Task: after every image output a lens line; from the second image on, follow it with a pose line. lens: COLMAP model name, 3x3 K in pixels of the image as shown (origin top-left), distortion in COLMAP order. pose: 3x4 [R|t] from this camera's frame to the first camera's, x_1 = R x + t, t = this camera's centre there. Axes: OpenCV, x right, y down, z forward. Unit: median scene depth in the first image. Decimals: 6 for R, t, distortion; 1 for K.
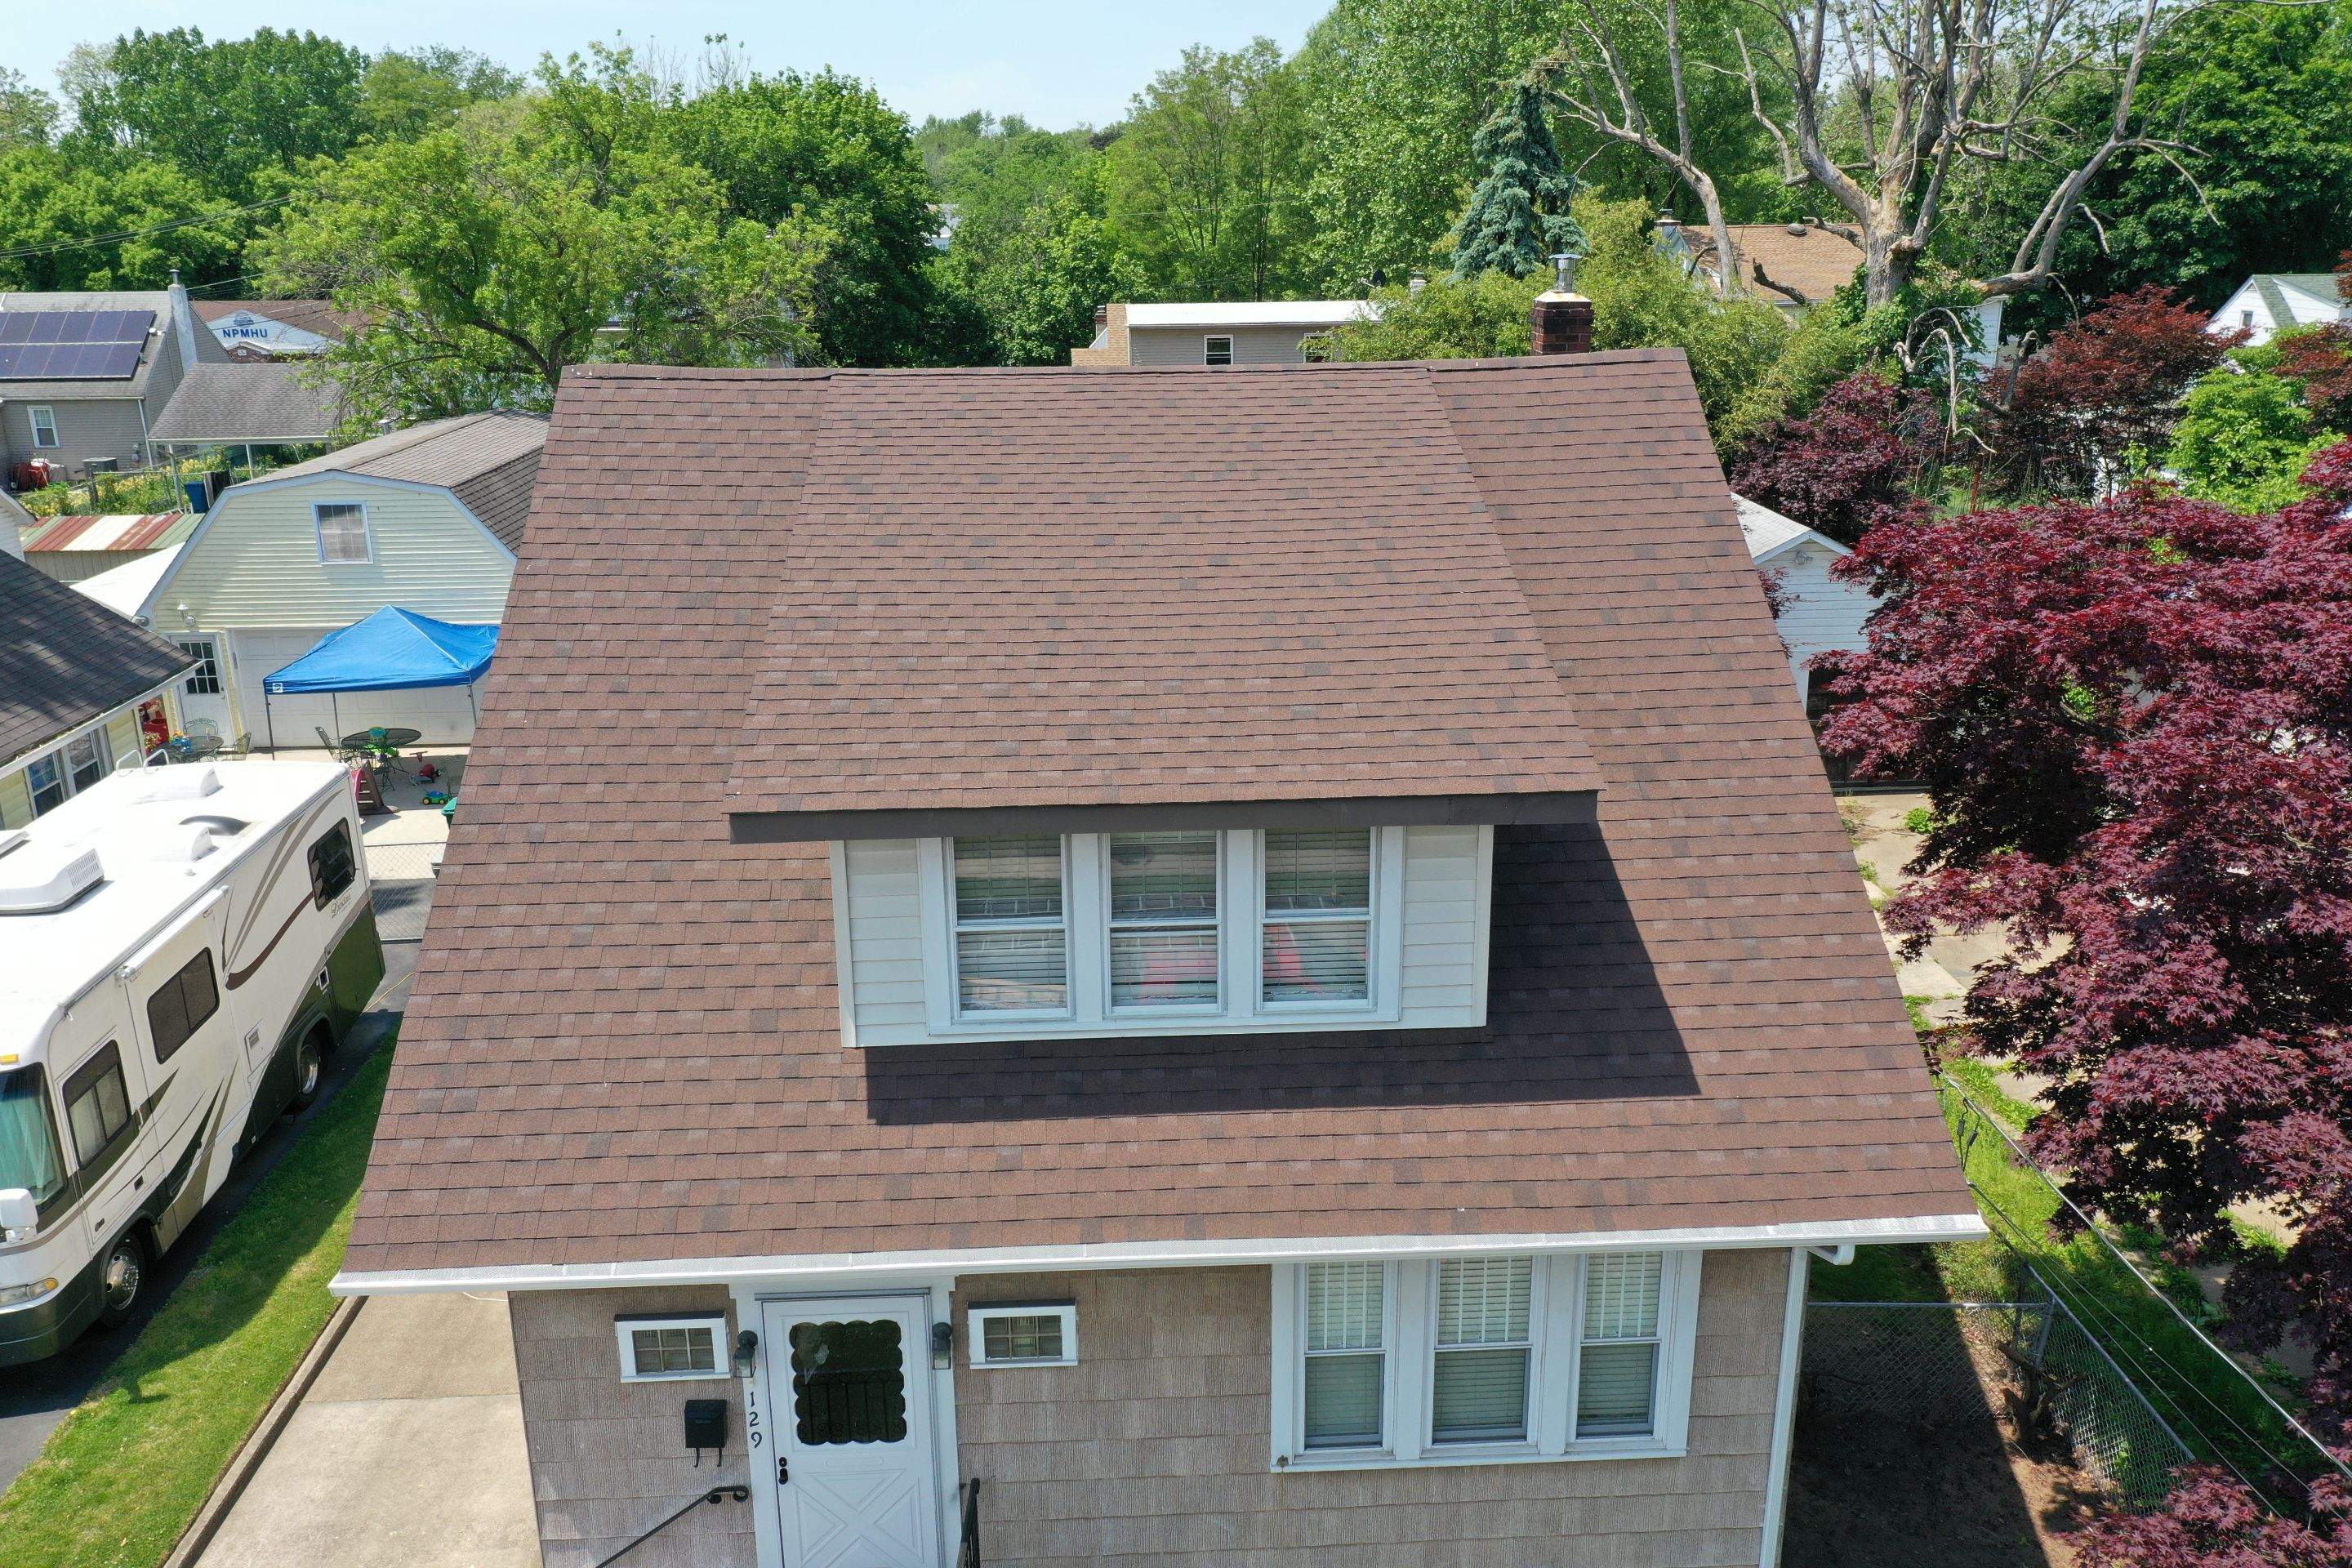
lens RADIAL K [[1899.0, 0, 1176.0], [0, 1899.0, 784.0], [0, 0, 1]] dist [0.017397, 0.008325]
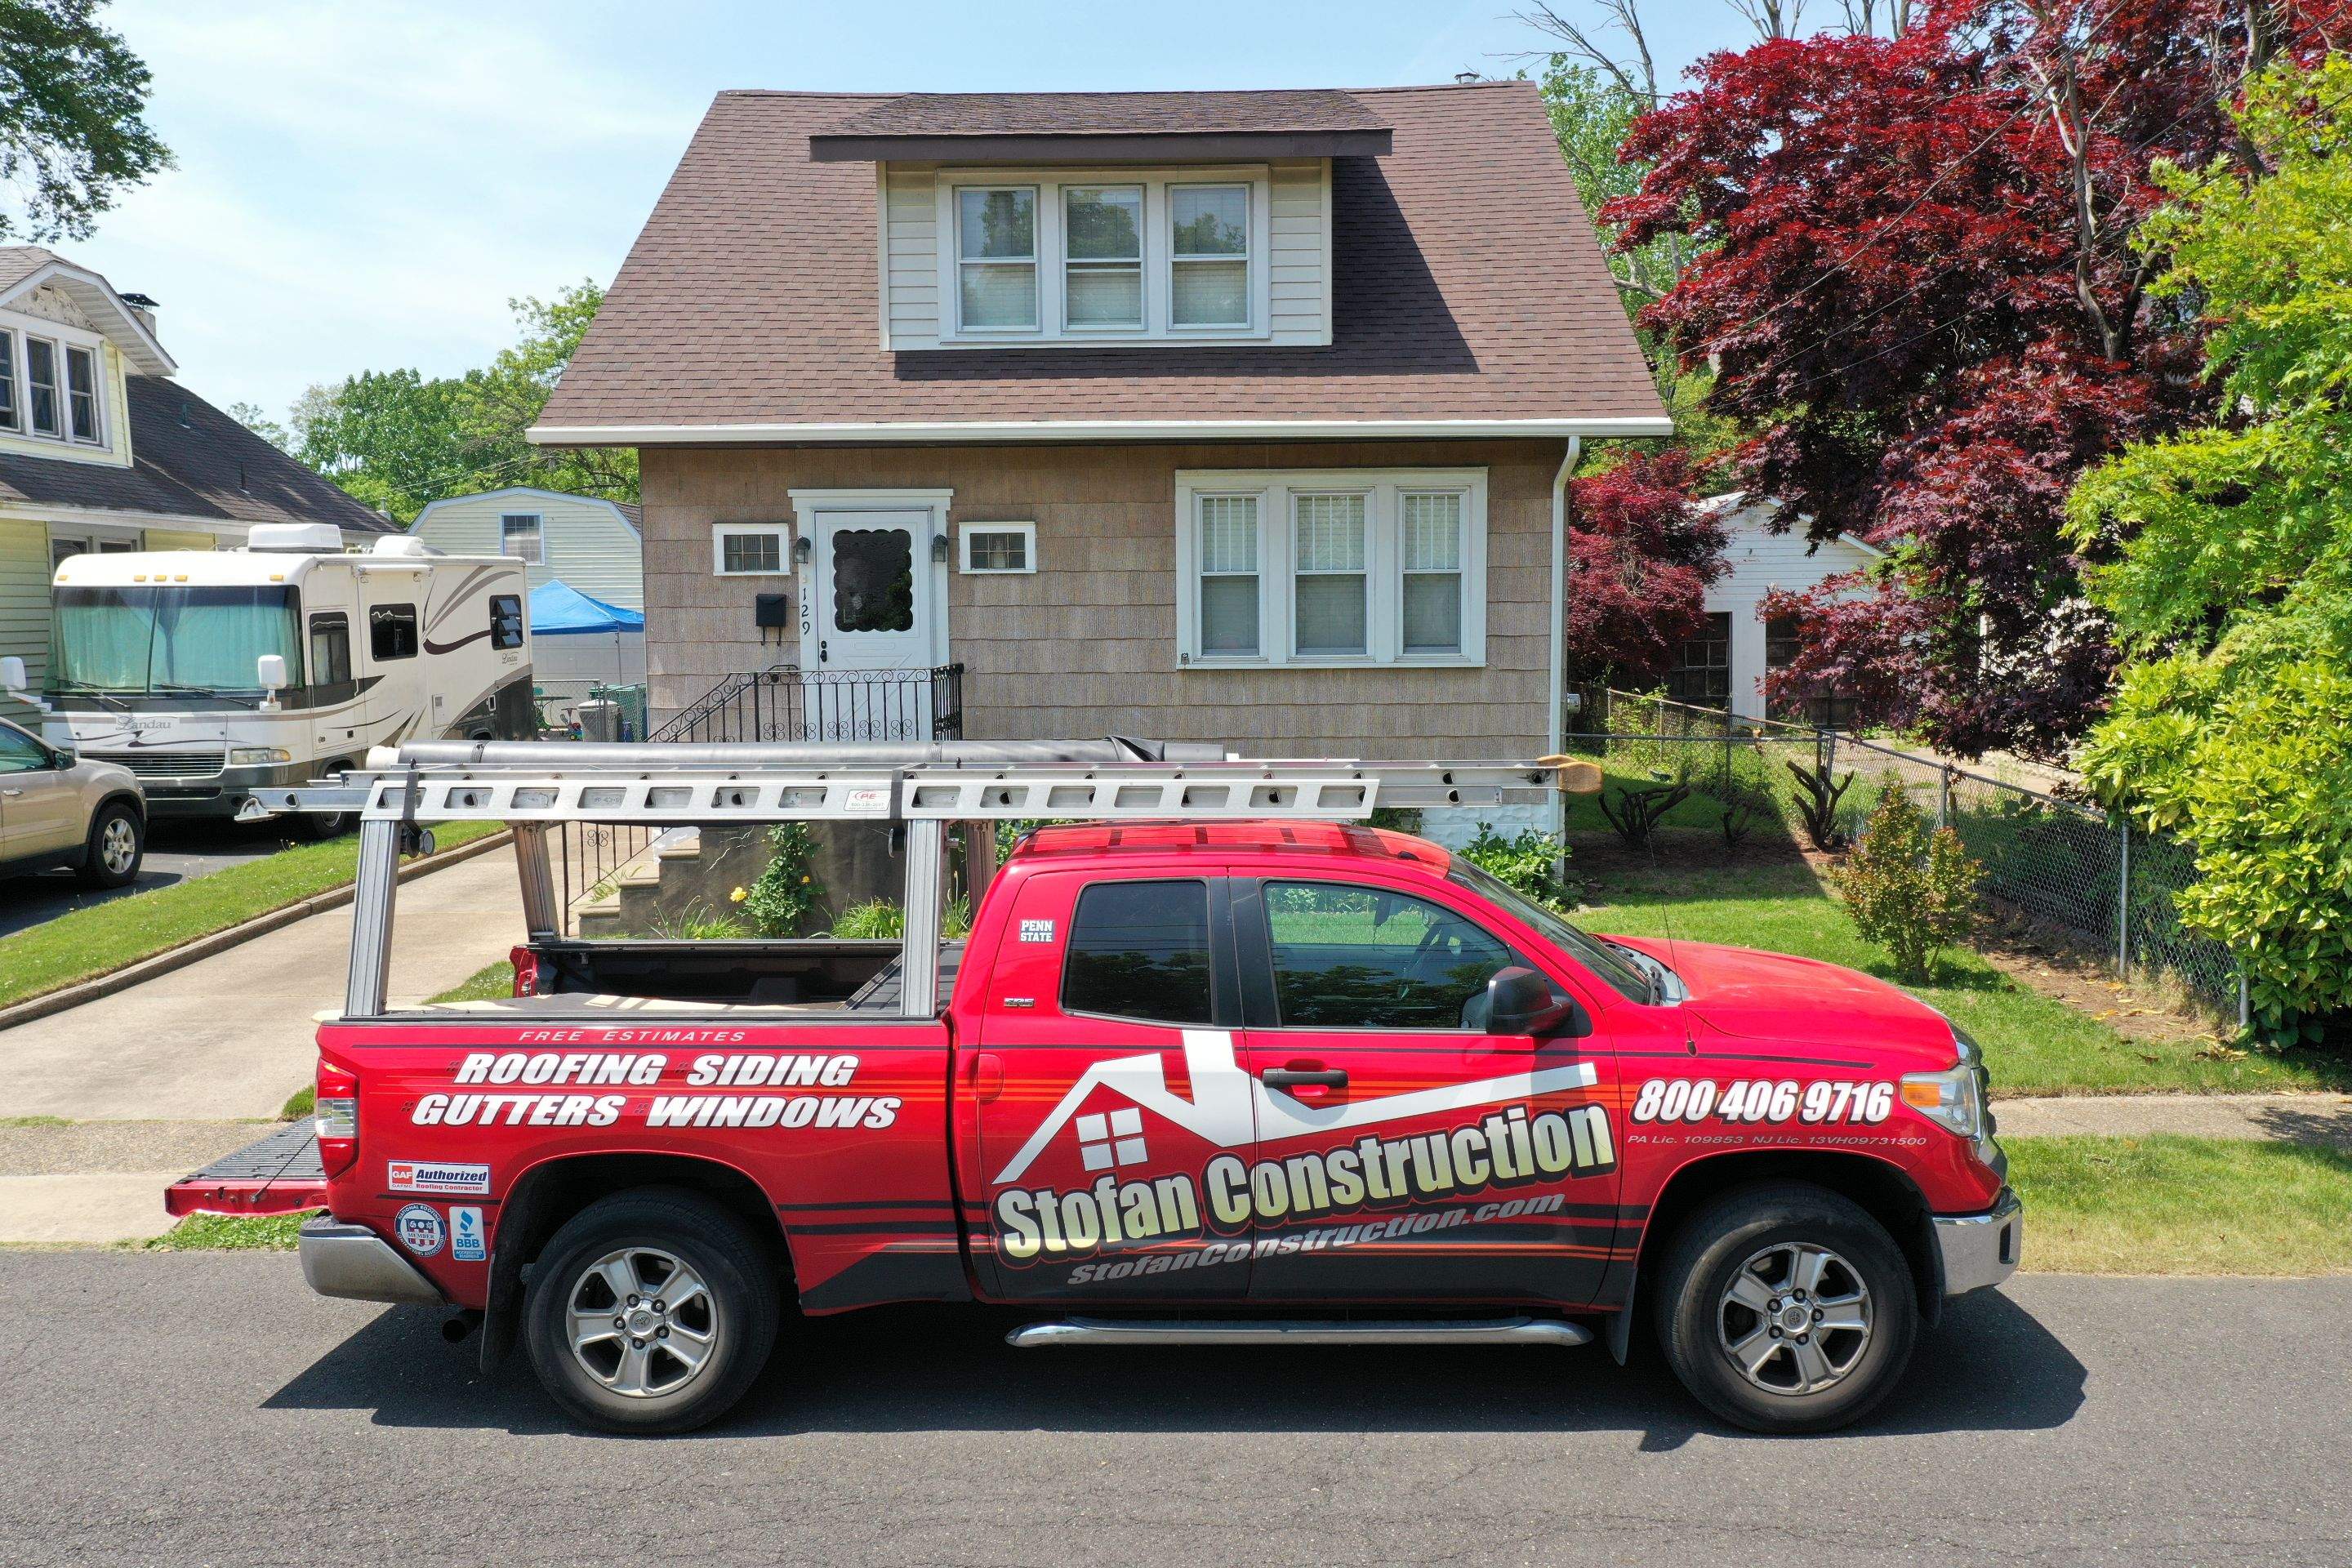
lens RADIAL K [[1899.0, 0, 1176.0], [0, 1899.0, 784.0], [0, 0, 1]] dist [0.017397, 0.008325]
pose [[0.998039, 0.007362, -0.062166, 0.136818], [-0.020134, 0.978048, -0.207403, 0.735884], [0.059274, 0.208248, 0.976278, -0.316894]]
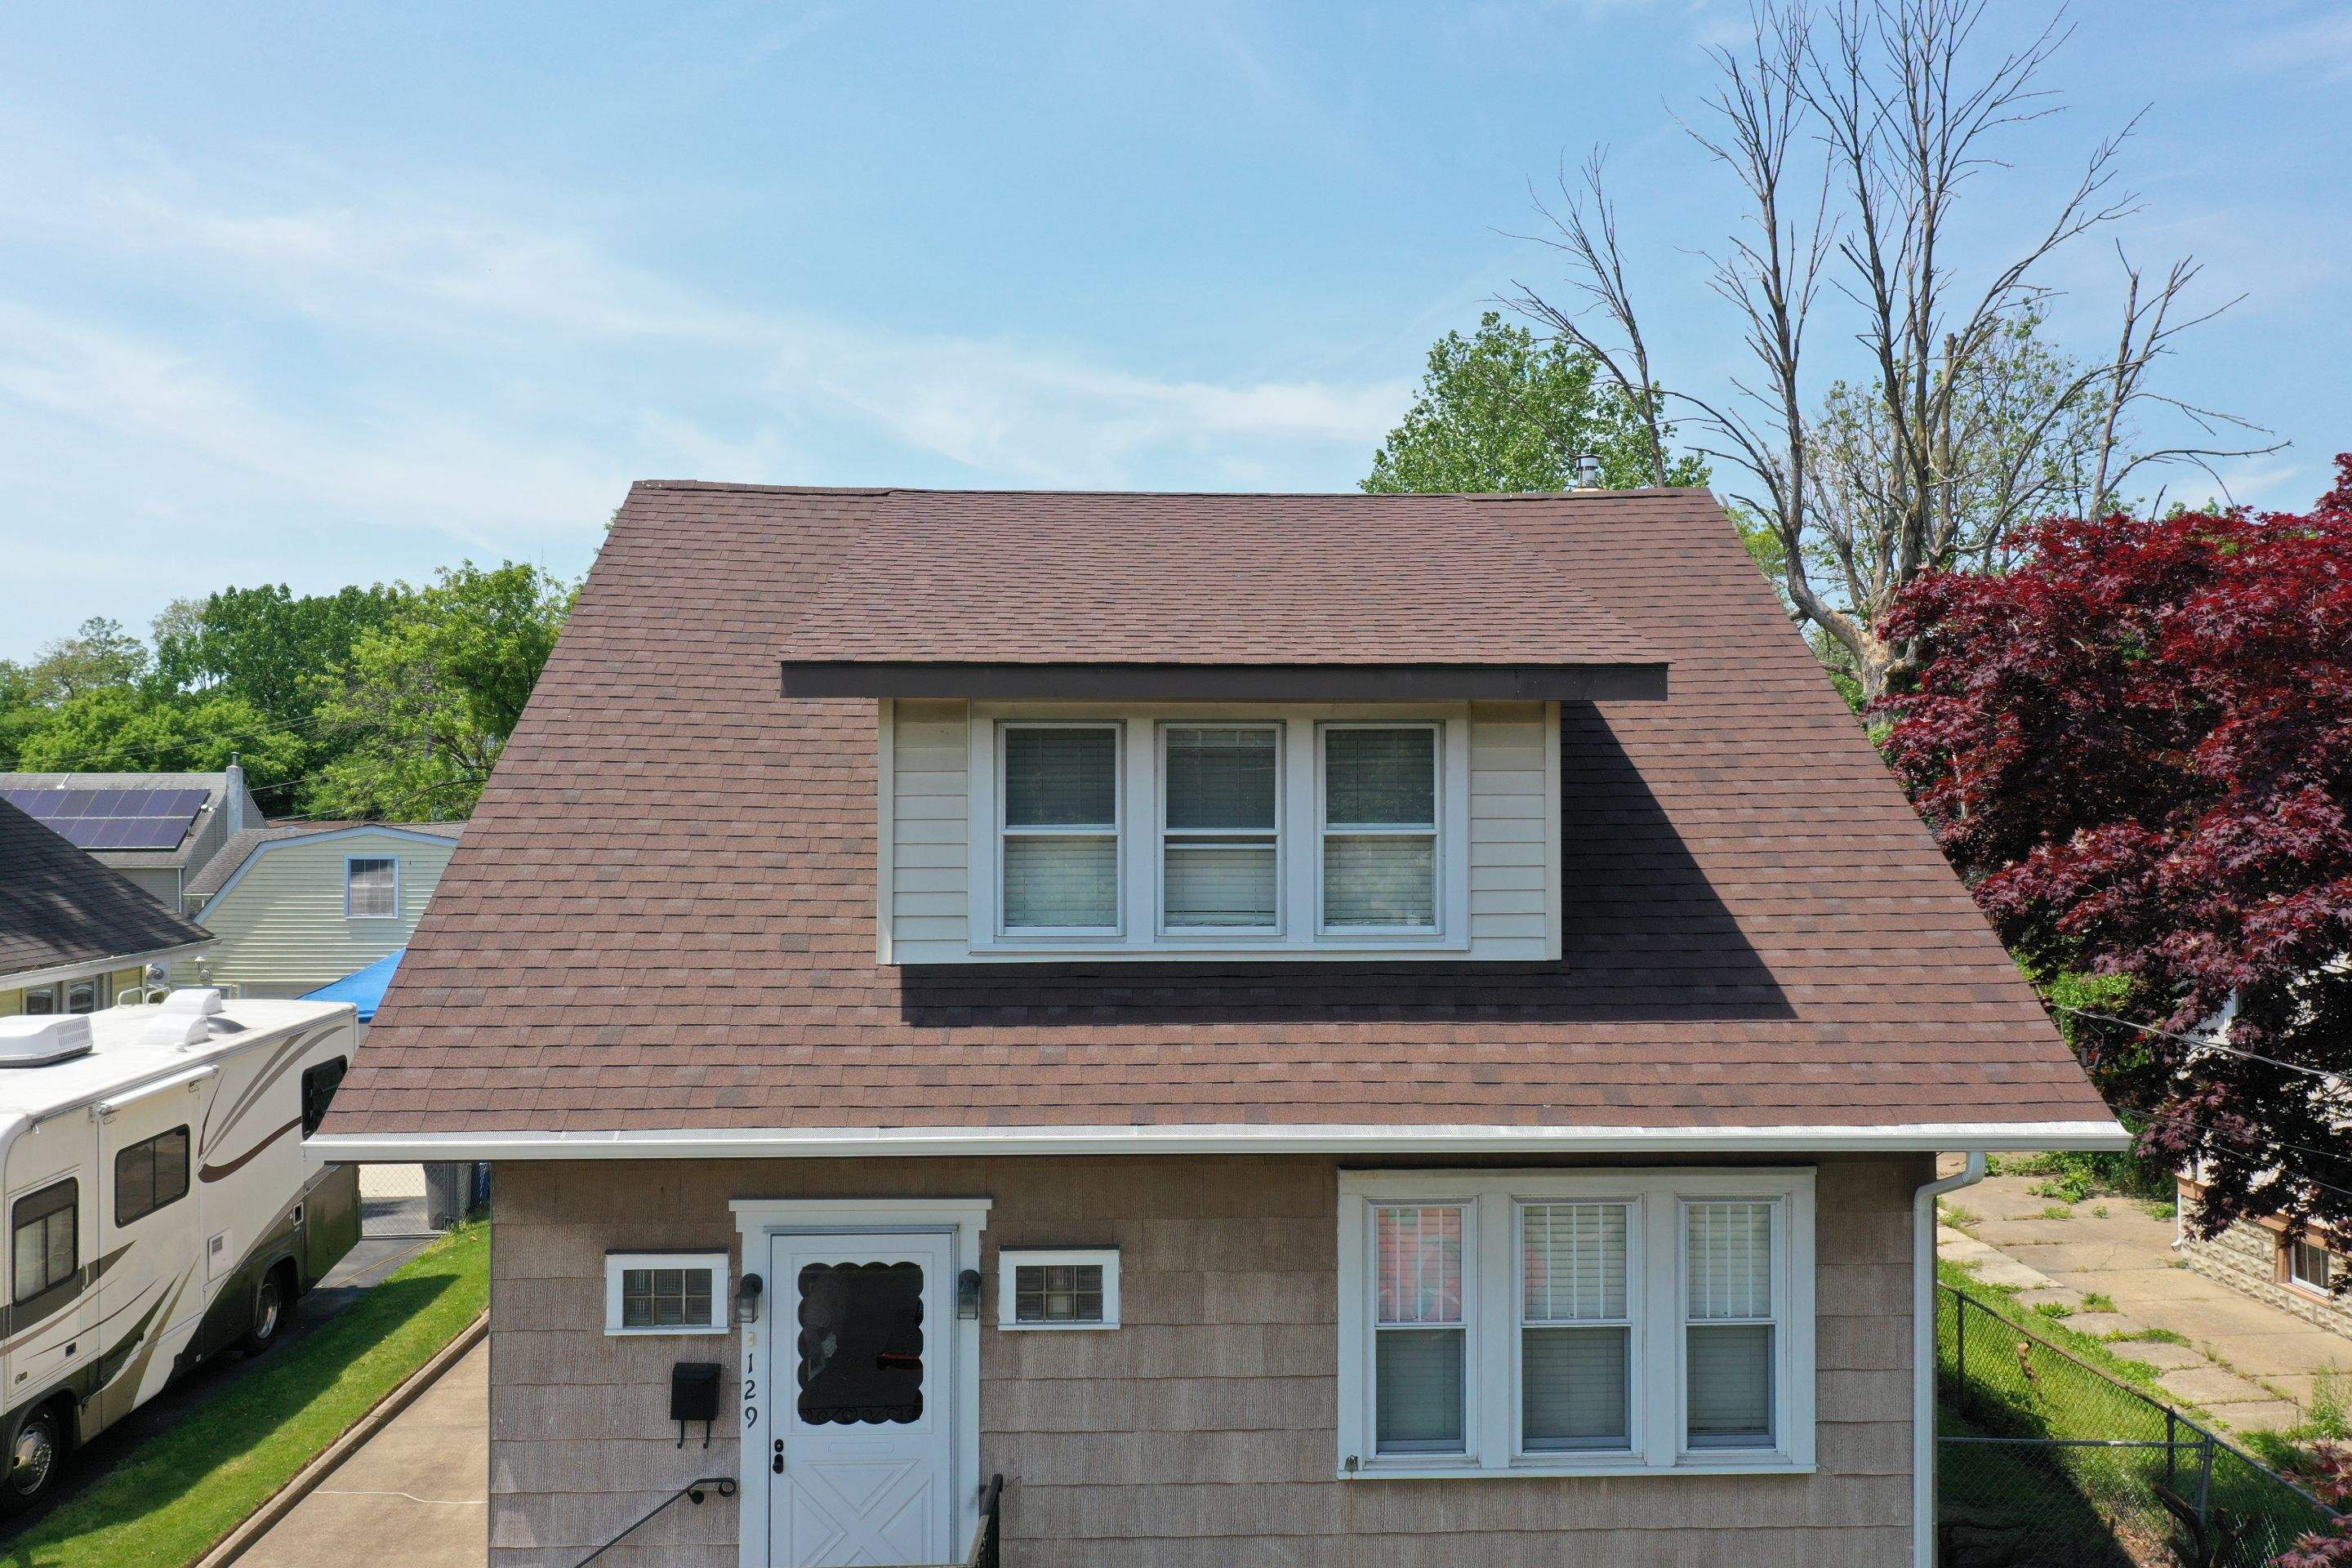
lens RADIAL K [[1899.0, 0, 1176.0], [0, 1899.0, 784.0], [0, 0, 1]] dist [0.017397, 0.008325]
pose [[0.999925, 0.010987, -0.005448, -0.023216], [-0.012126, 0.952007, -0.305836, 0.331177], [0.001826, 0.305879, 0.952069, 0.077583]]
